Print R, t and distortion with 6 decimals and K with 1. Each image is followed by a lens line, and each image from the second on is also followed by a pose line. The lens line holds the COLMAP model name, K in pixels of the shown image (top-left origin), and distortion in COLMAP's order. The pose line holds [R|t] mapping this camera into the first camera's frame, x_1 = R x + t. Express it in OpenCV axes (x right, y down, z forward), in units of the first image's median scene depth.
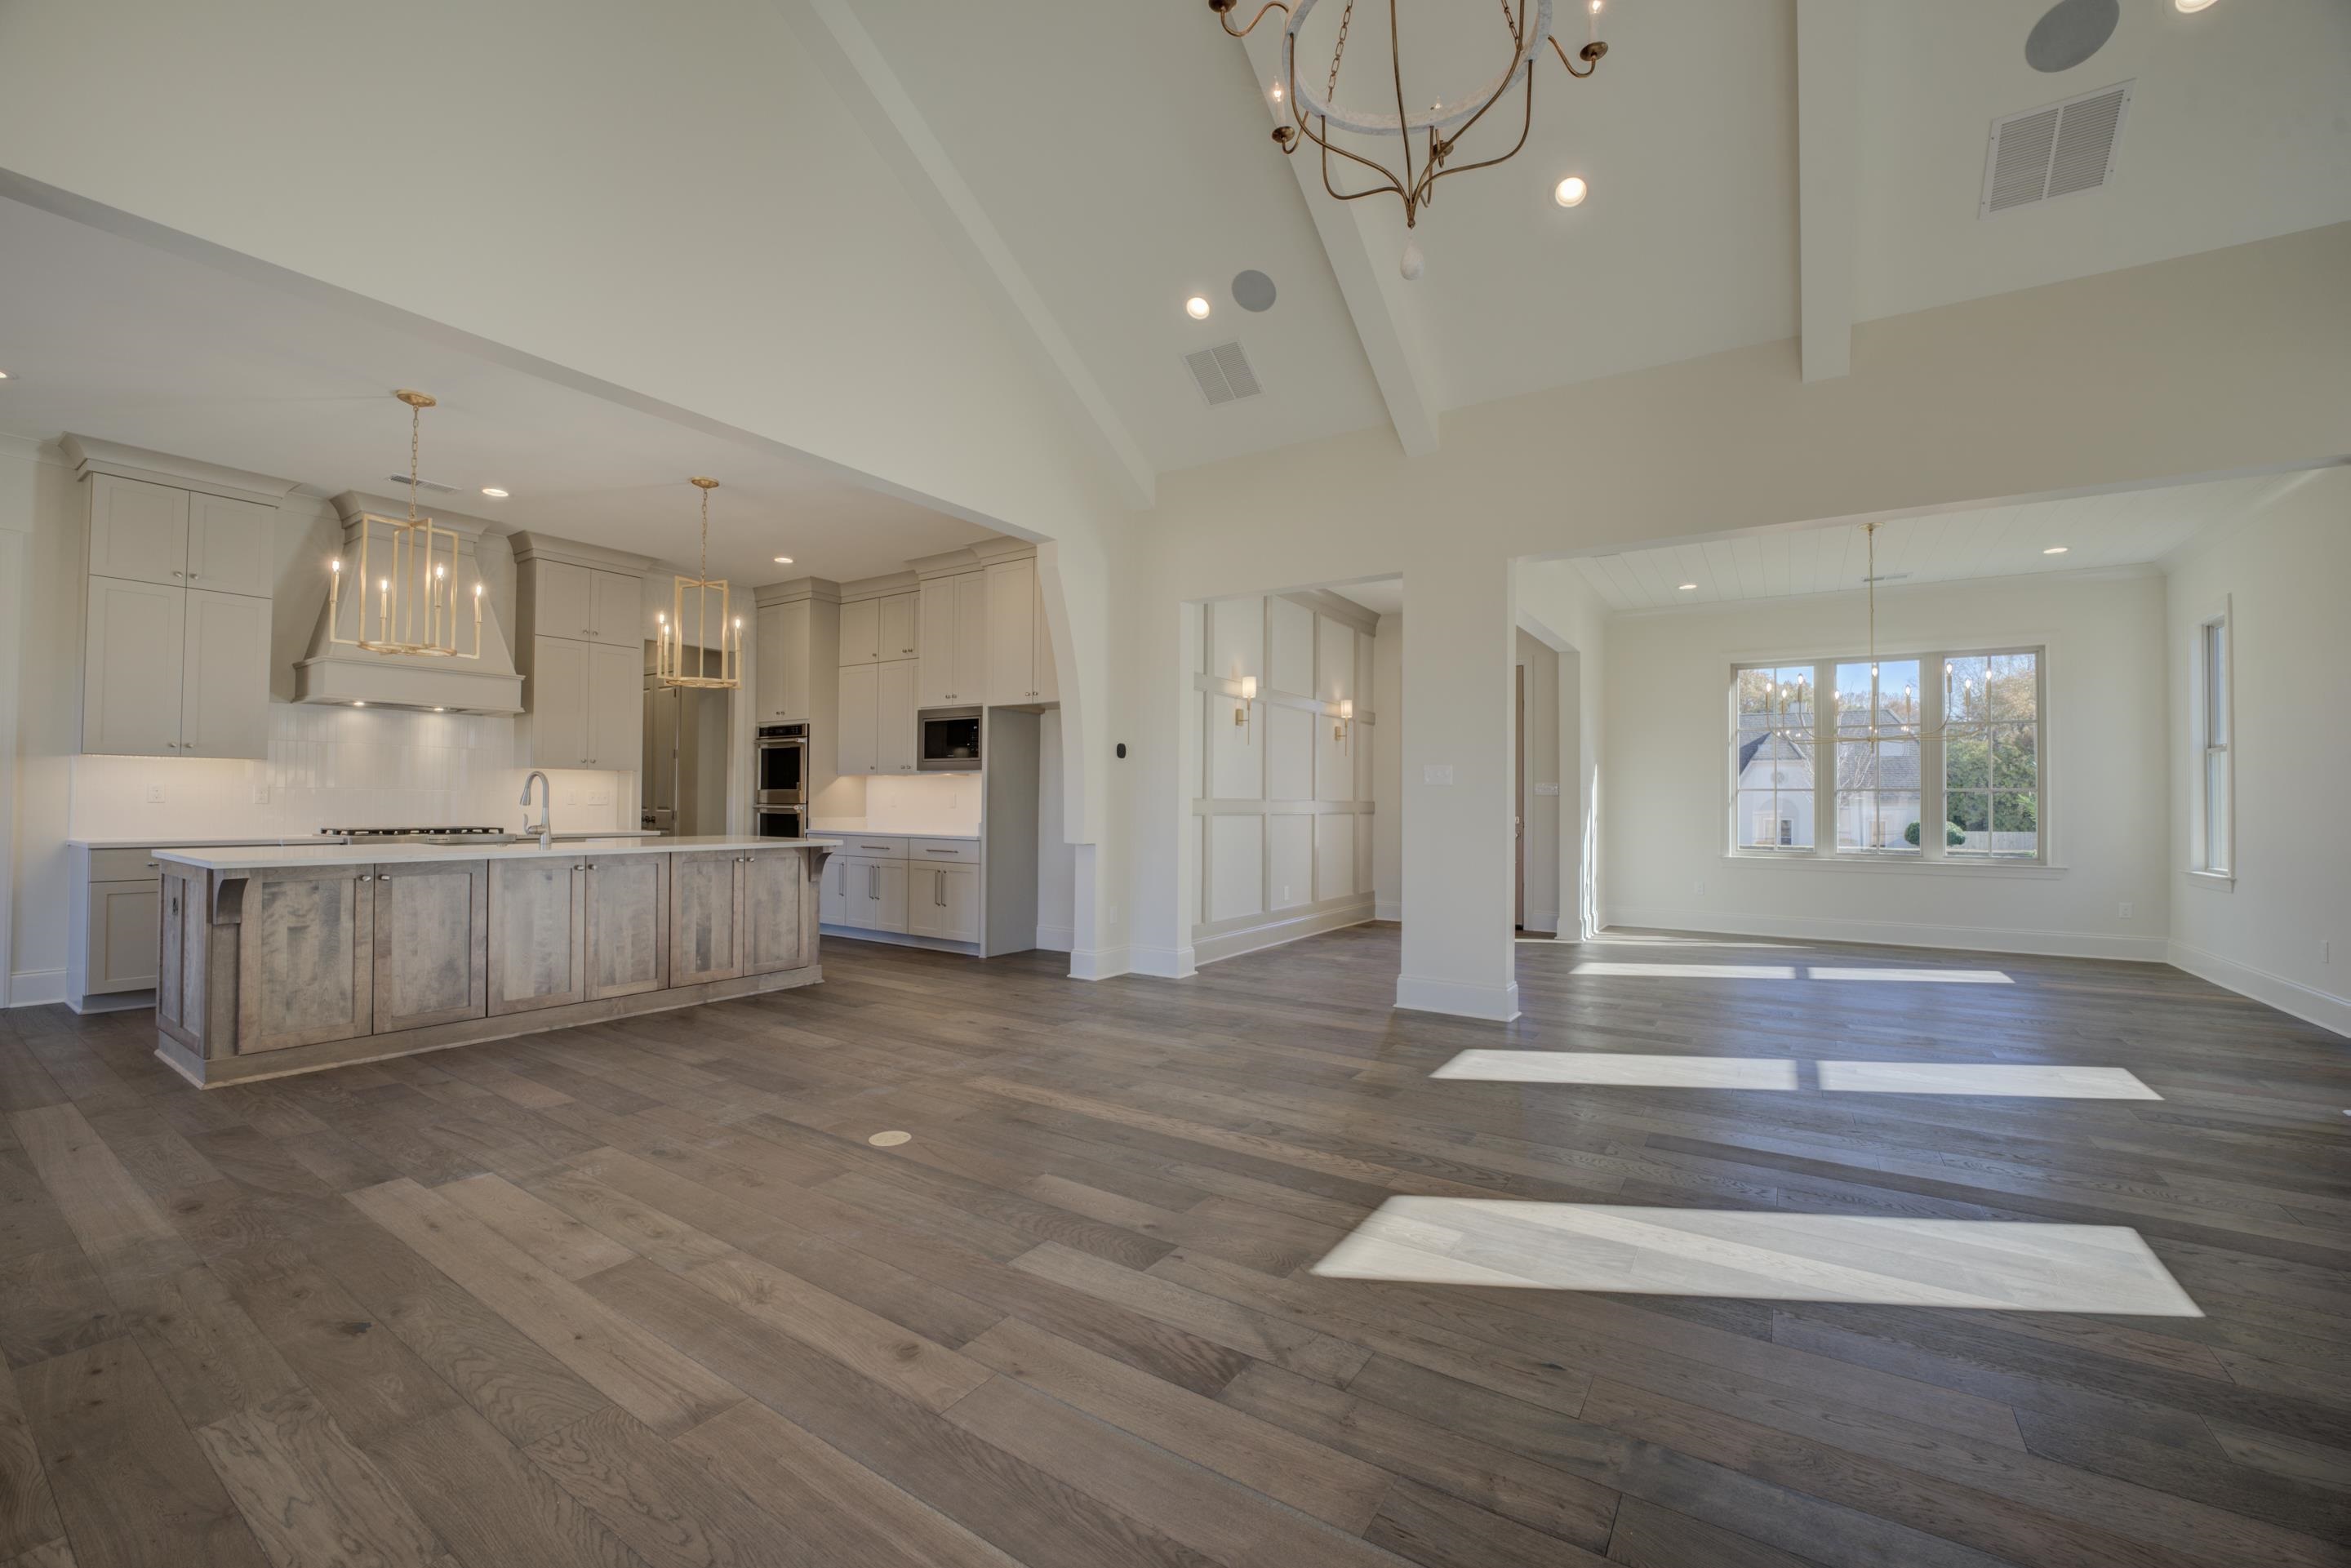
lens RADIAL K [[945.5, 0, 1168.2], [0, 945.5, 788.6], [0, 0, 1]] dist [-0.024790, 0.001473]
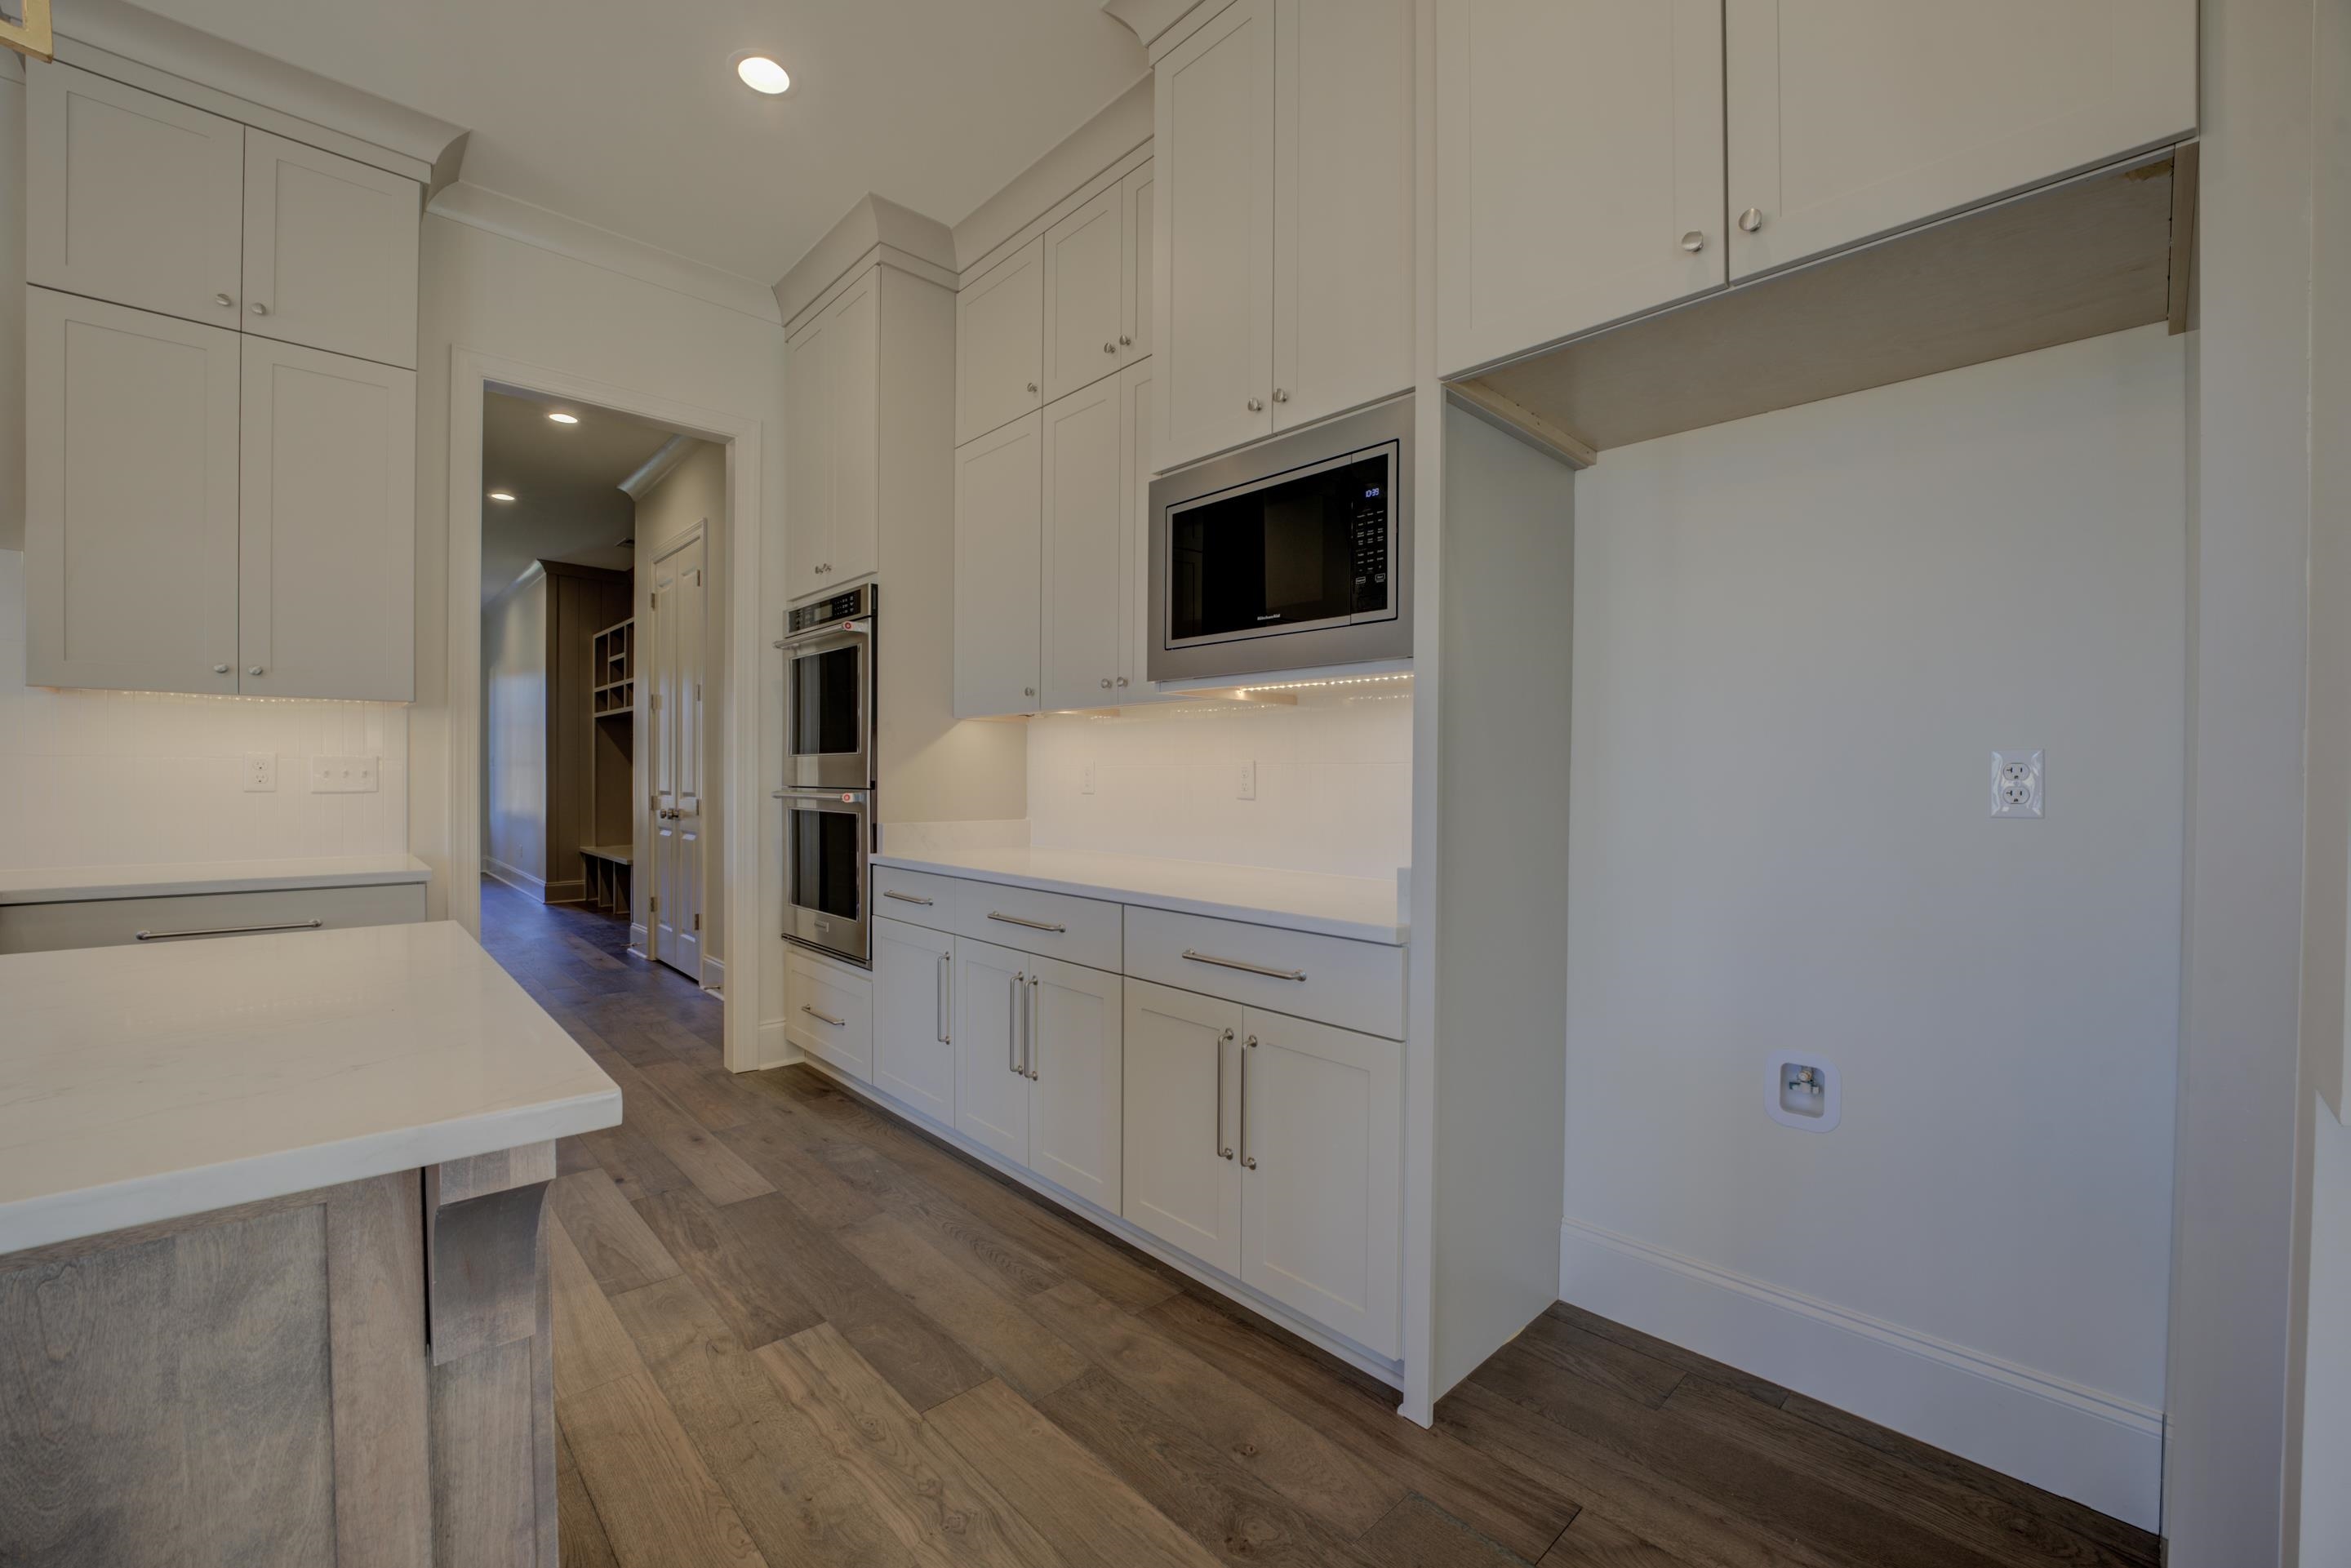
lens RADIAL K [[945.5, 0, 1169.1], [0, 945.5, 786.9], [0, 0, 1]] dist [-0.024790, 0.001473]
pose [[0.974887, 0.000559, -0.222699, -0.256936], [0.004384, 0.999755, 0.021700, 0.011377], [0.222657, -0.022131, 0.974646, 0.943043]]
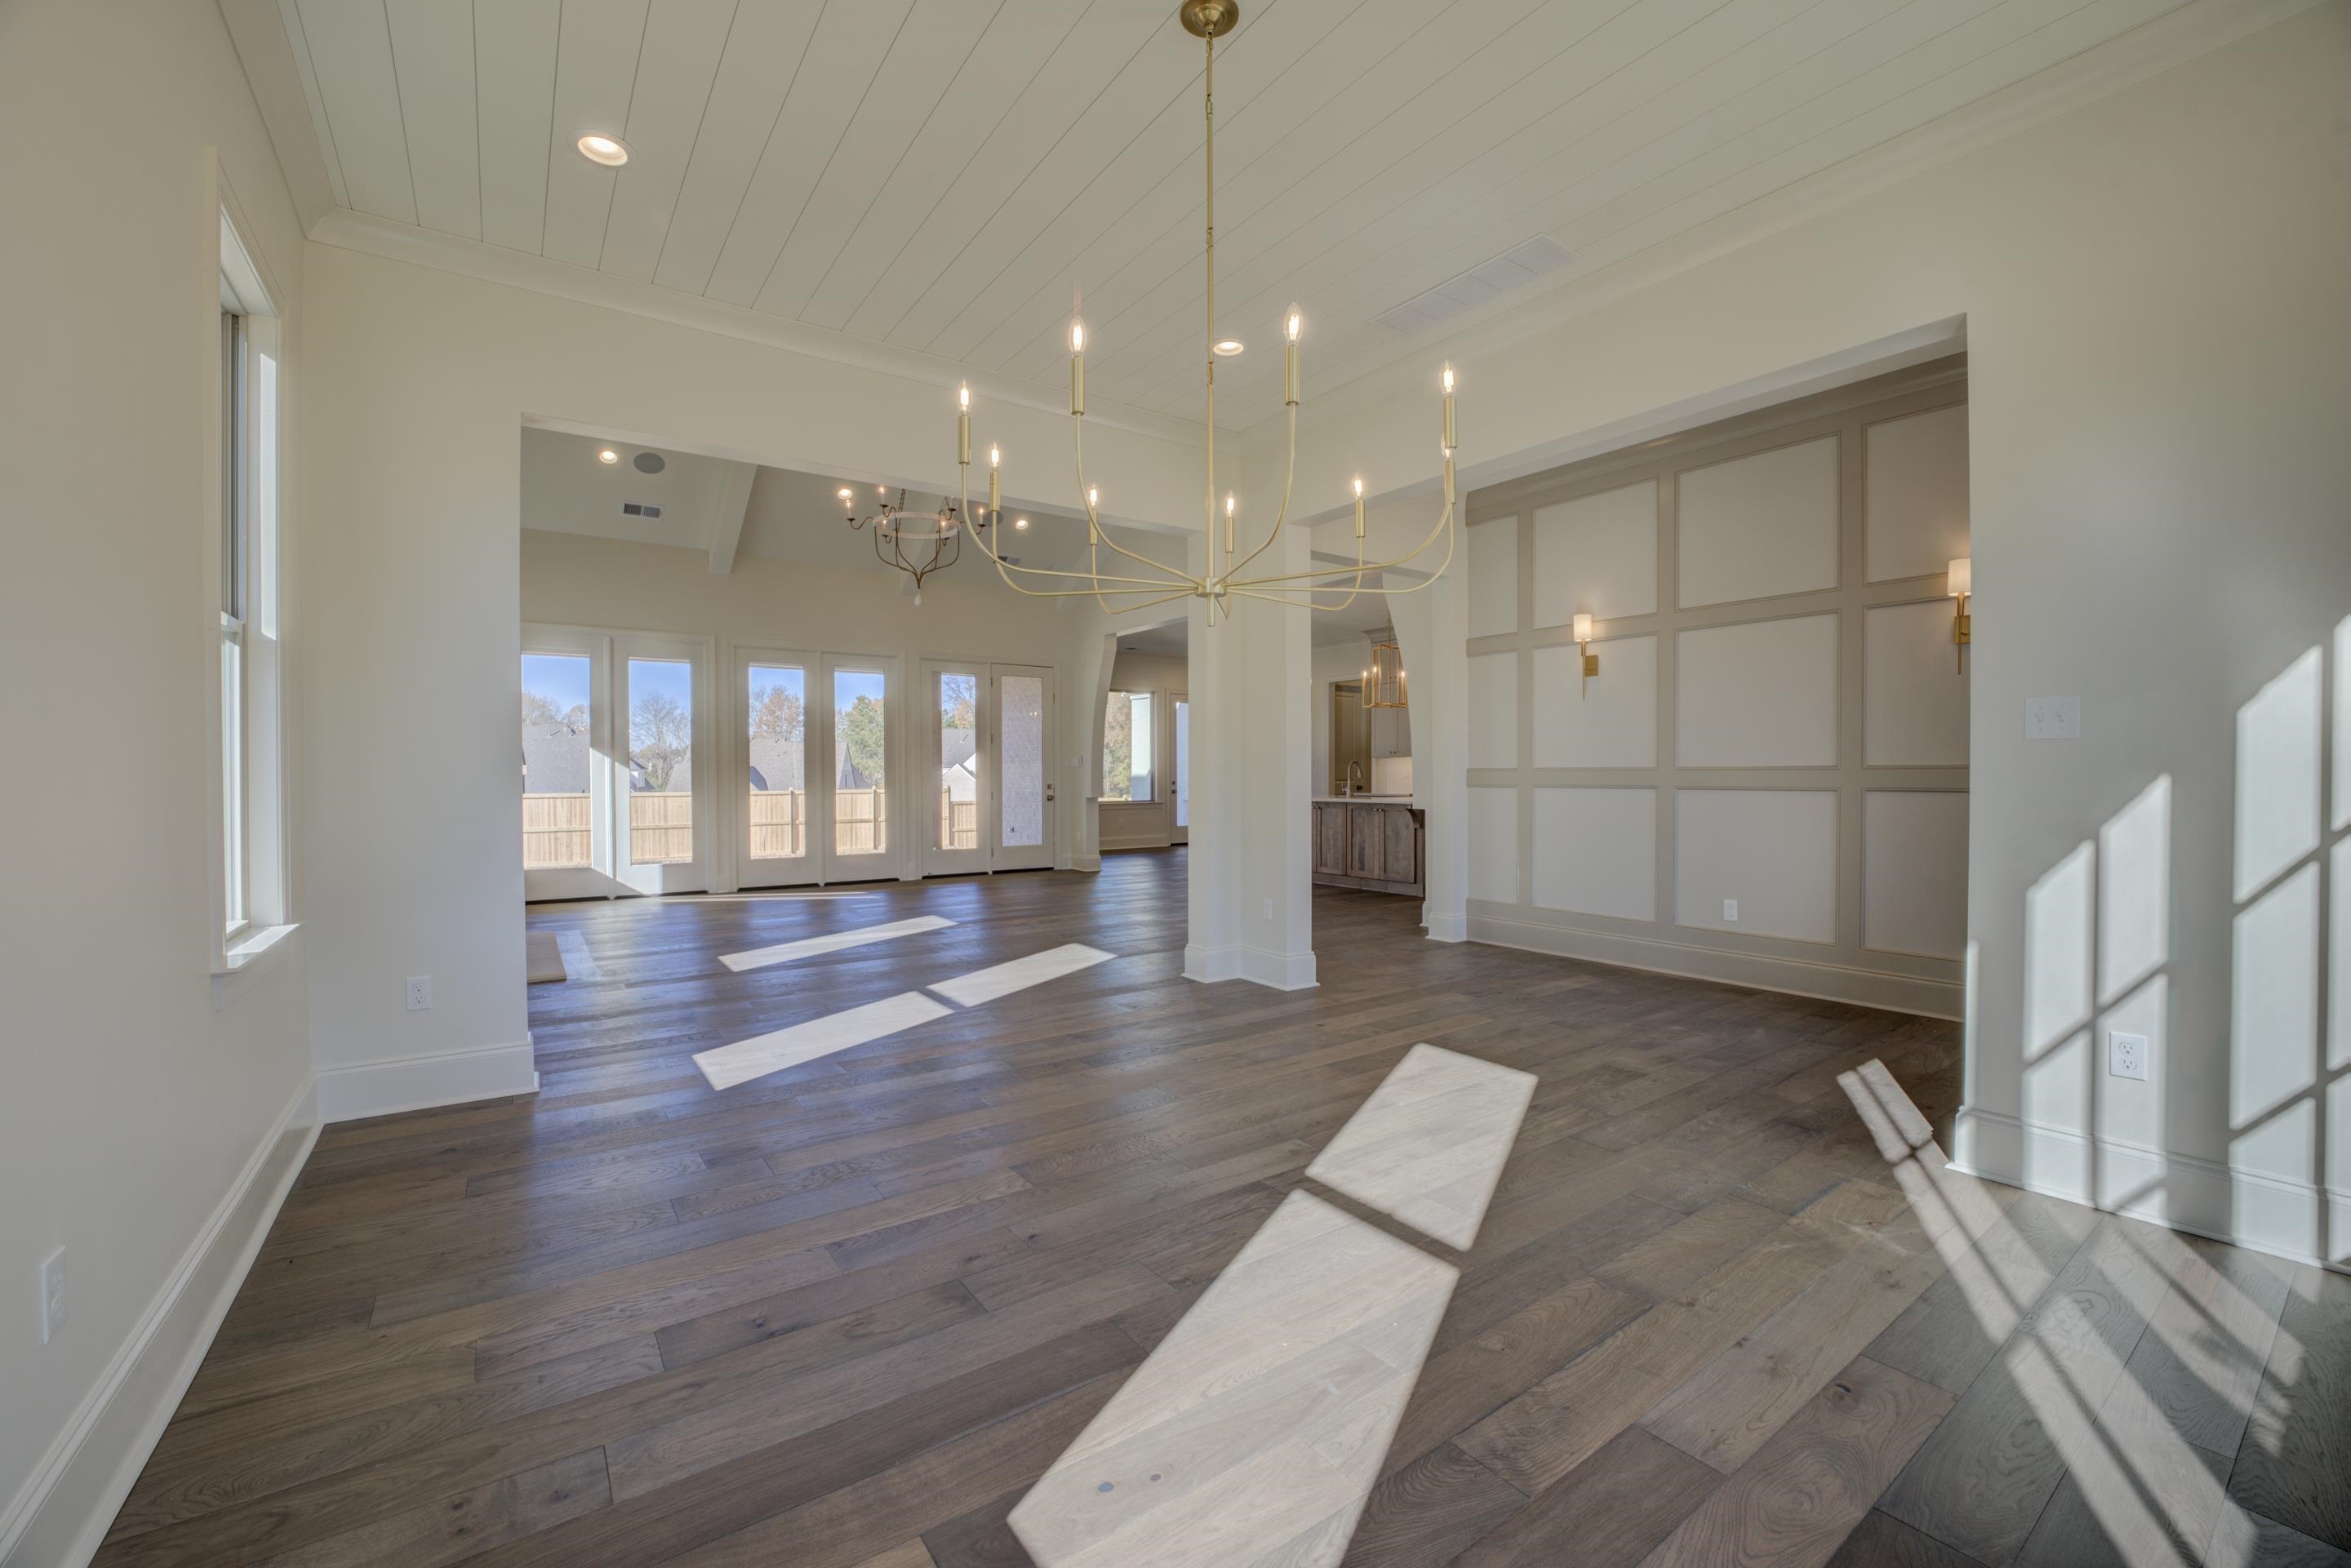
lens RADIAL K [[945.5, 0, 1176.5], [0, 945.5, 780.2], [0, 0, 1]] dist [-0.024790, 0.001473]
pose [[-0.349831, 0.000305, -0.936813, 1.228432], [0.016967, 0.999838, -0.006010, 0.027916], [0.936659, -0.017997, -0.349780, 1.238708]]
